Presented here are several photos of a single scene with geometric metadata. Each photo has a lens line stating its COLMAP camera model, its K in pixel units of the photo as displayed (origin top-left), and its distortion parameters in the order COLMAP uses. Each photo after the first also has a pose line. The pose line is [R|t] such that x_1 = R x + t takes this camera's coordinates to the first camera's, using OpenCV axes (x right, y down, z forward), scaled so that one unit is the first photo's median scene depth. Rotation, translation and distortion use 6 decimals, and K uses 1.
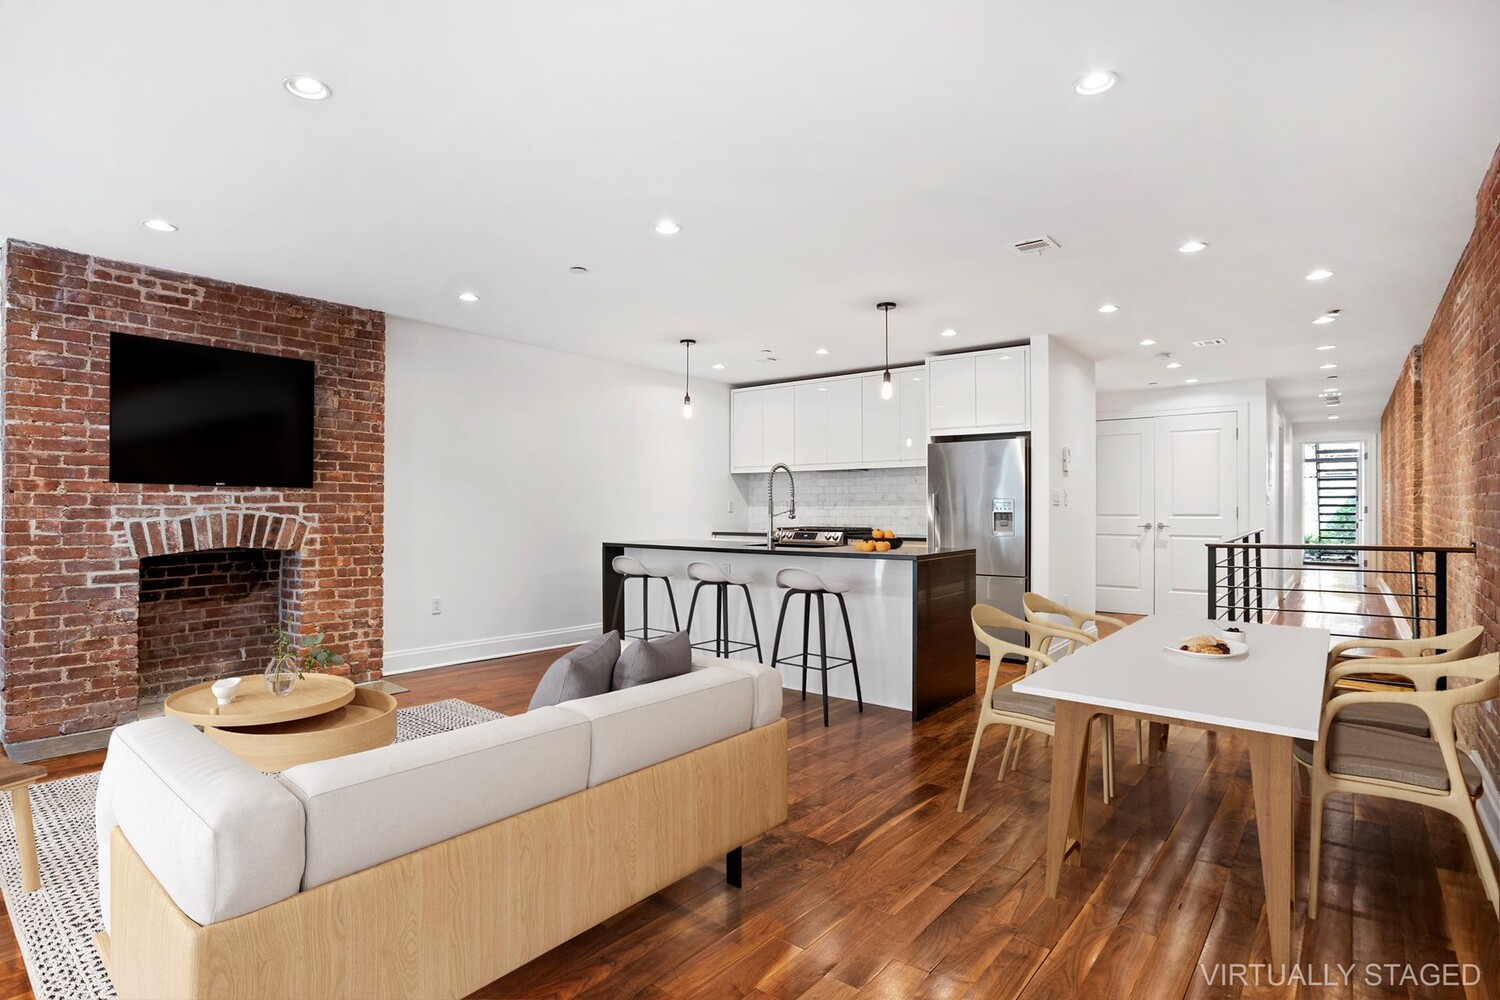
lens RADIAL K [[718.7, 0, 750.8], [0, 718.7, 502.2], [0, 0, 1]] dist [0.003681, 0.001295]
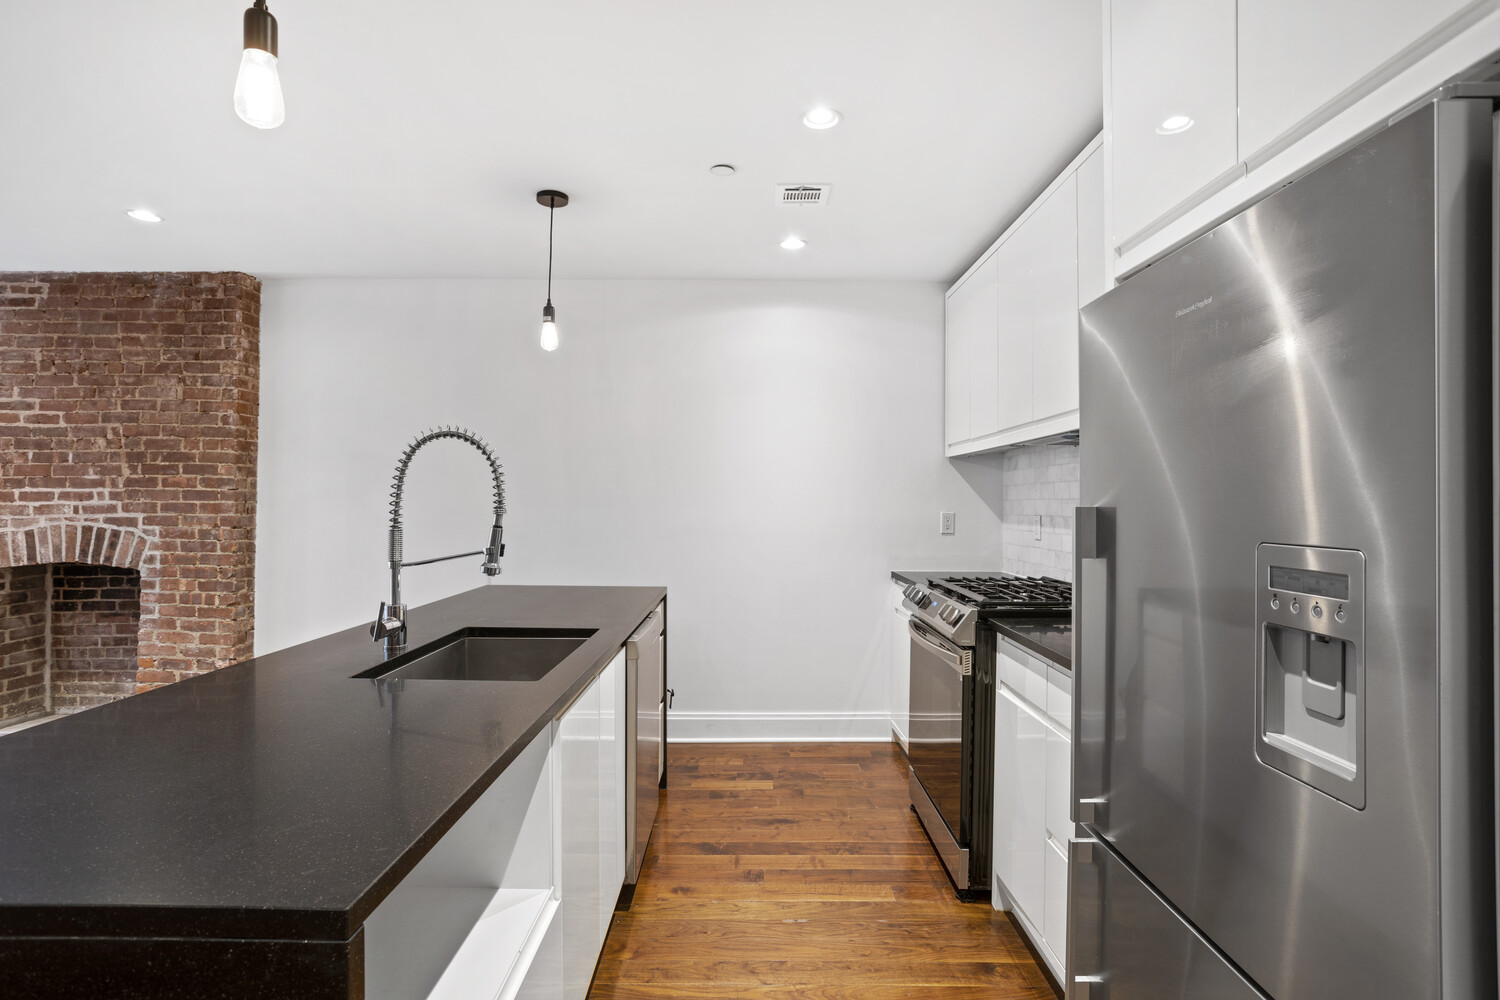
lens RADIAL K [[718.7, 0, 744.6], [0, 718.7, 492.6], [0, 0, 1]] dist [0.003681, 0.001295]
pose [[0.628358, -0.003940, -0.777915, 0.502127], [-0.003007, 0.999967, -0.007493, -0.019959], [0.777919, 0.007048, 0.628325, 1.043190]]
